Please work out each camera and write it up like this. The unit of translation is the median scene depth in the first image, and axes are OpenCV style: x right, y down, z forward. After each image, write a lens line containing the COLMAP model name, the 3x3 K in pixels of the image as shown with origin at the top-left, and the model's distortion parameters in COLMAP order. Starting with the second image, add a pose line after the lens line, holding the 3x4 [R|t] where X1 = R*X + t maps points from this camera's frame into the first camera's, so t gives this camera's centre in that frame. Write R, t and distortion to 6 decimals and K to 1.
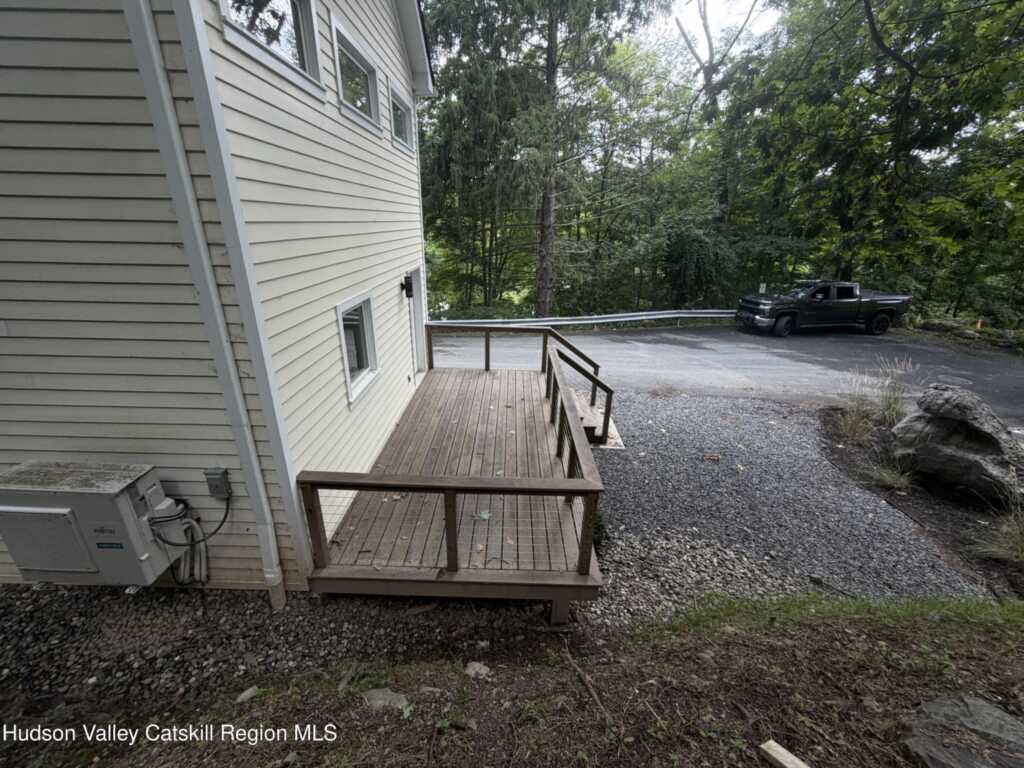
lens RADIAL K [[408.6, 0, 508.1], [0, 408.6, 382.0], [0, 0, 1]] dist [0.001081, -0.000120]
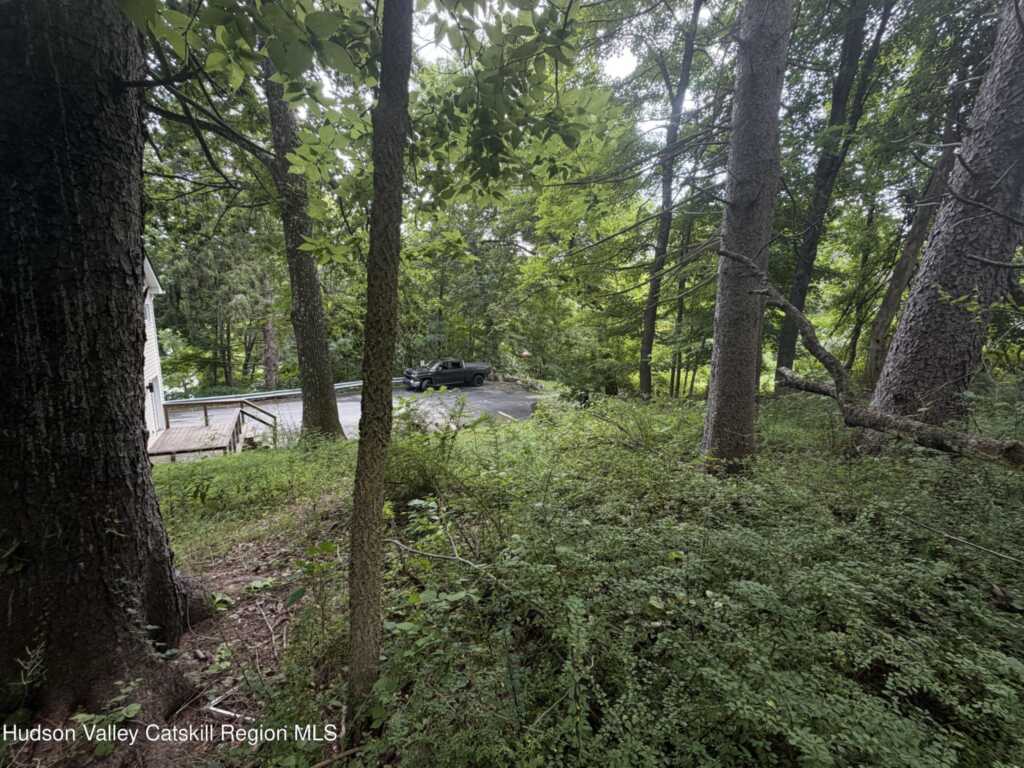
lens RADIAL K [[408.6, 0, 508.1], [0, 408.6, 382.0], [0, 0, 1]] dist [0.001081, -0.000120]
pose [[0.876399, -0.073043, 0.476014, 0.205113], [0.142158, 0.983624, -0.110796, 0.127559], [-0.460125, 0.164771, 0.872431, -0.943099]]
